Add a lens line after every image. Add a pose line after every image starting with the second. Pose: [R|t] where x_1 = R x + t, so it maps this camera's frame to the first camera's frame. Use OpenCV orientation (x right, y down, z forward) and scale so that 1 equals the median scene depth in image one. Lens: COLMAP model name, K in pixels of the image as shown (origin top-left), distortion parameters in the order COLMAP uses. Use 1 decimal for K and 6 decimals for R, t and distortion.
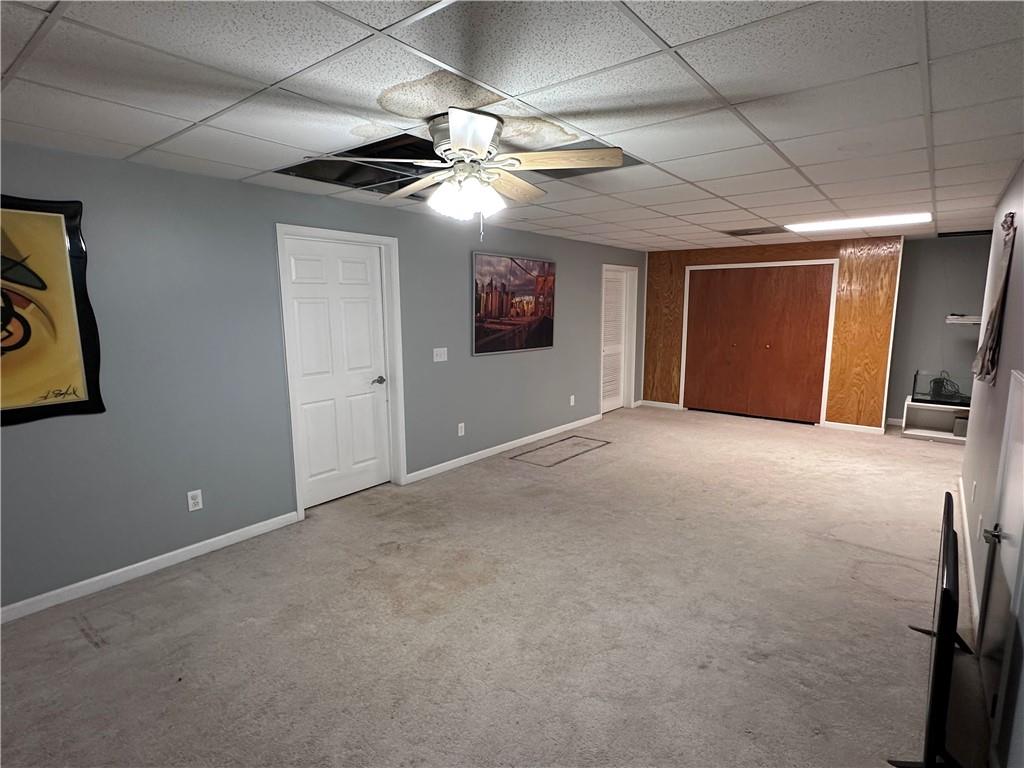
lens RADIAL K [[533.6, 0, 514.0], [0, 533.6, 384.0], [0, 0, 1]] dist [0.002392, 0.000438]
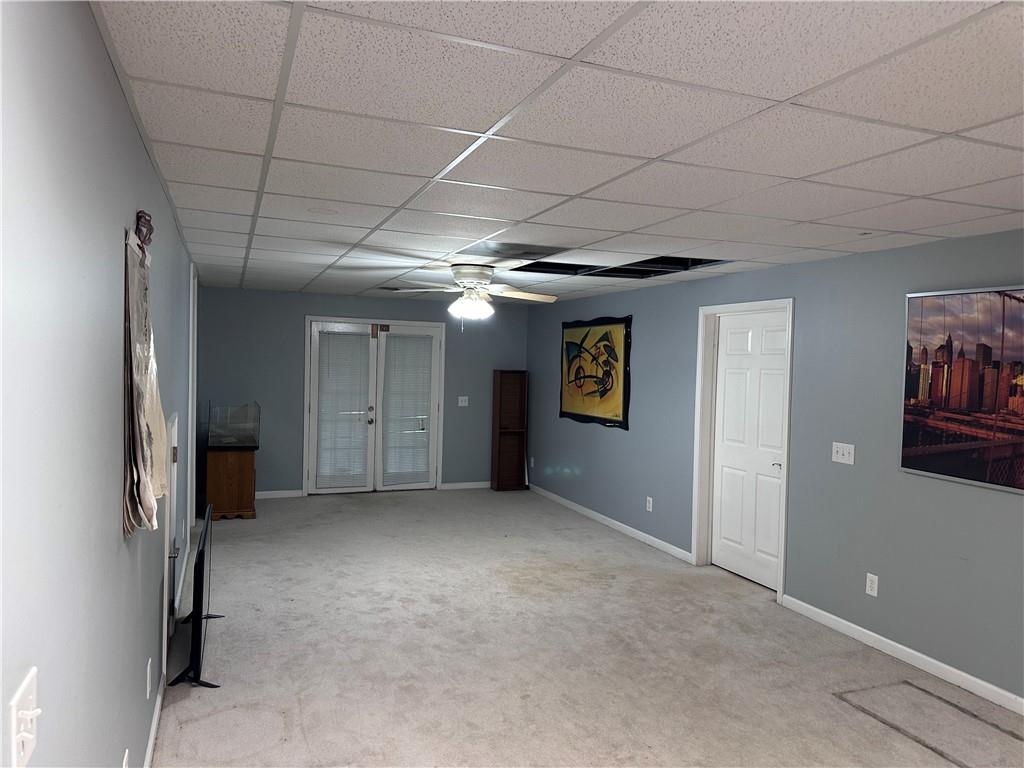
lens RADIAL K [[706.1, 0, 514.5], [0, 706.1, 382.1], [0, 0, 1]] dist [-0.003217, -0.001633]
pose [[-0.496369, 0.007790, -0.868077, 0.793230], [-0.164583, 0.980980, 0.102913, -0.156045], [0.852367, 0.193954, -0.485646, 0.991076]]
